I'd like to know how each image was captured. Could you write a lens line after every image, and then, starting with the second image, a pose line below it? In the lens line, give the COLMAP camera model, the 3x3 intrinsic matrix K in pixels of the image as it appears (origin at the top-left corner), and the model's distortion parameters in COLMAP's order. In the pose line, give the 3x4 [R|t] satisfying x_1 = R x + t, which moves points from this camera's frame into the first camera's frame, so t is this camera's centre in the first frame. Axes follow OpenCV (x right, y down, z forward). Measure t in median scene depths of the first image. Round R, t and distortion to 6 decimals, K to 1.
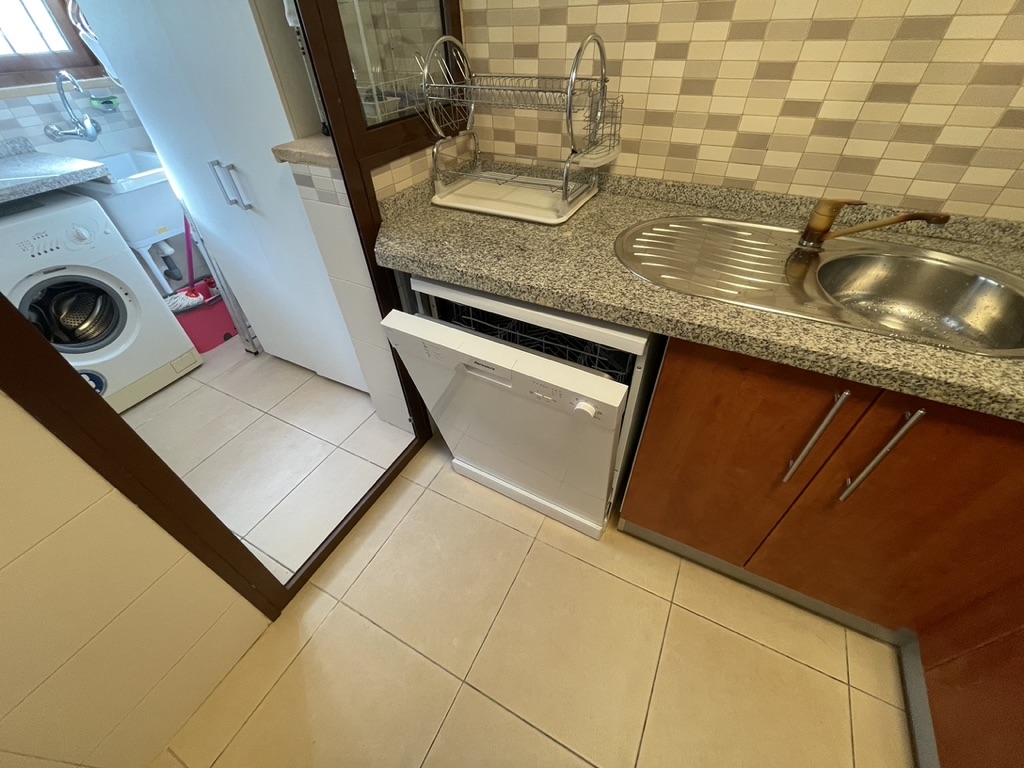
lens RADIAL K [[412.6, 0, 510.9], [0, 412.6, 383.5], [0, 0, 1]] dist [-0.002924, -0.000384]
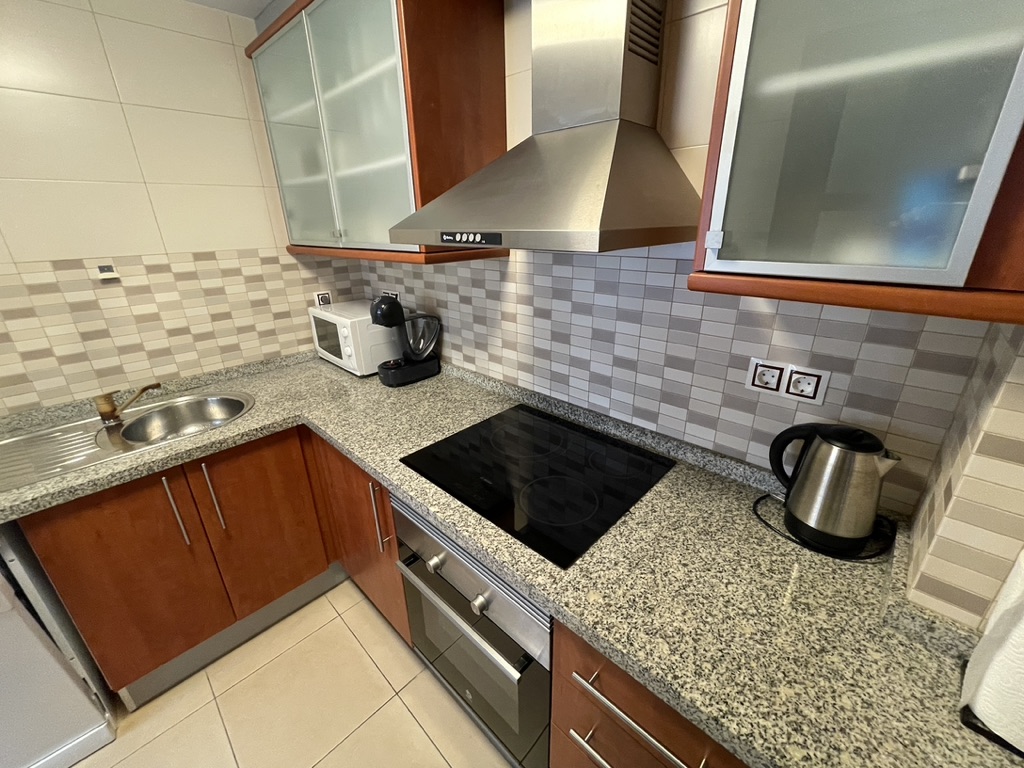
lens RADIAL K [[412.6, 0, 513.3], [0, 412.6, 380.8], [0, 0, 1]] dist [-0.002924, -0.000384]
pose [[0.281599, -0.322922, 0.903562, -0.188910], [0.647336, 0.759028, 0.069522, 0.443891], [-0.708279, 0.565330, 0.422780, -0.850205]]
